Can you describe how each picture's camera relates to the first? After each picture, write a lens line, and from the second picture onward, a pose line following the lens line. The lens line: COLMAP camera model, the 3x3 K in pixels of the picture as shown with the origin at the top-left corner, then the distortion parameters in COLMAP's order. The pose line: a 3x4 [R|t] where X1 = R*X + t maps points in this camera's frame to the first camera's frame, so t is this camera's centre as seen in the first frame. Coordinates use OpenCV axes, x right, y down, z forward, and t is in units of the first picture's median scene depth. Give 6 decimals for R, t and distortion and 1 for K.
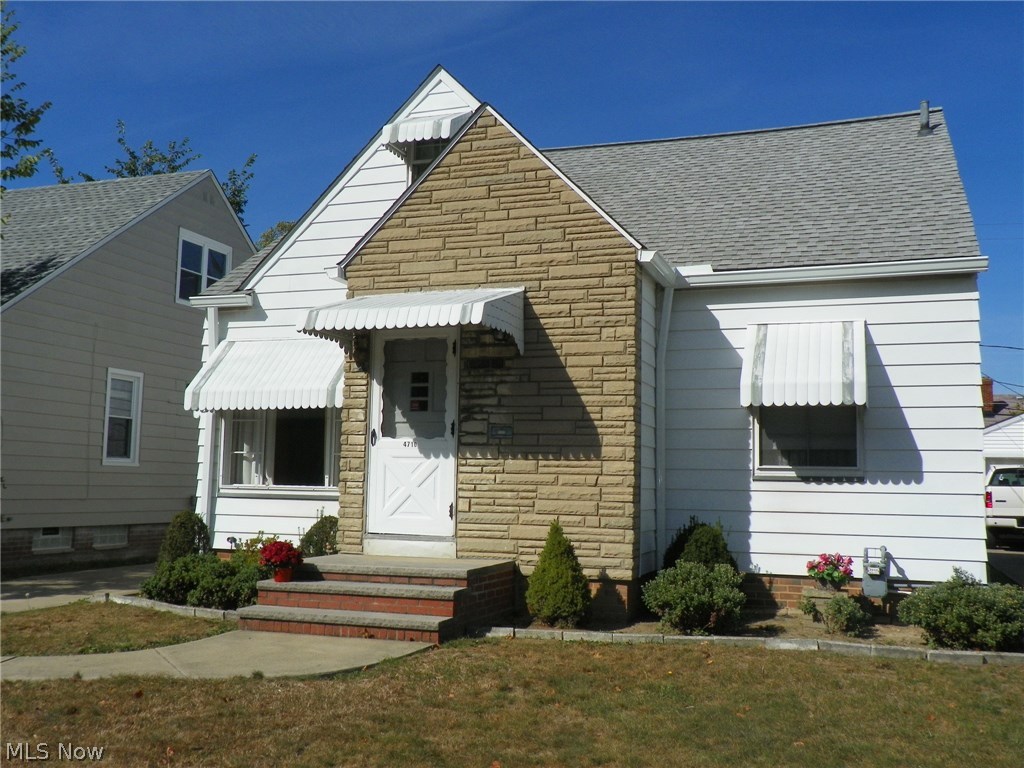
lens RADIAL K [[1042.5, 0, 512.0], [0, 1042.5, 384.0], [0, 0, 1]] dist [0.003201, 0.003247]
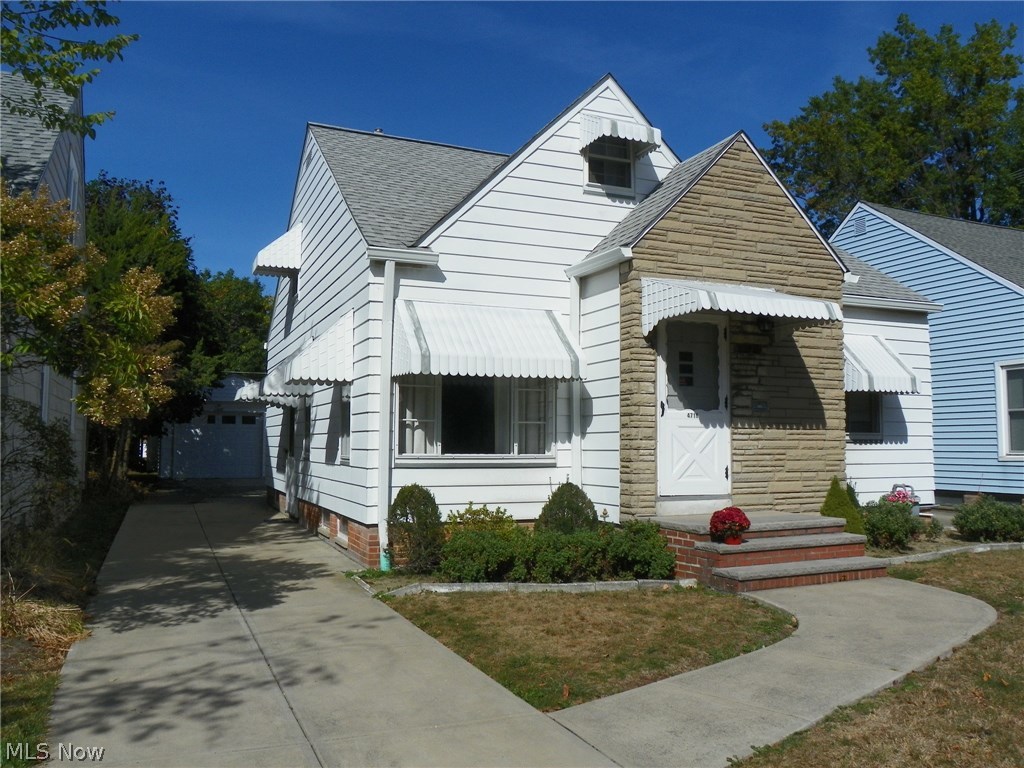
lens RADIAL K [[852.4, 0, 512.0], [0, 852.4, 384.0], [0, 0, 1]] dist [-0.065201, -0.000826]
pose [[0.730618, 0.033661, 0.681956, -0.882708], [-0.055081, 0.998434, 0.009729, 0.025987], [-0.680561, -0.044671, 0.731328, 0.468330]]
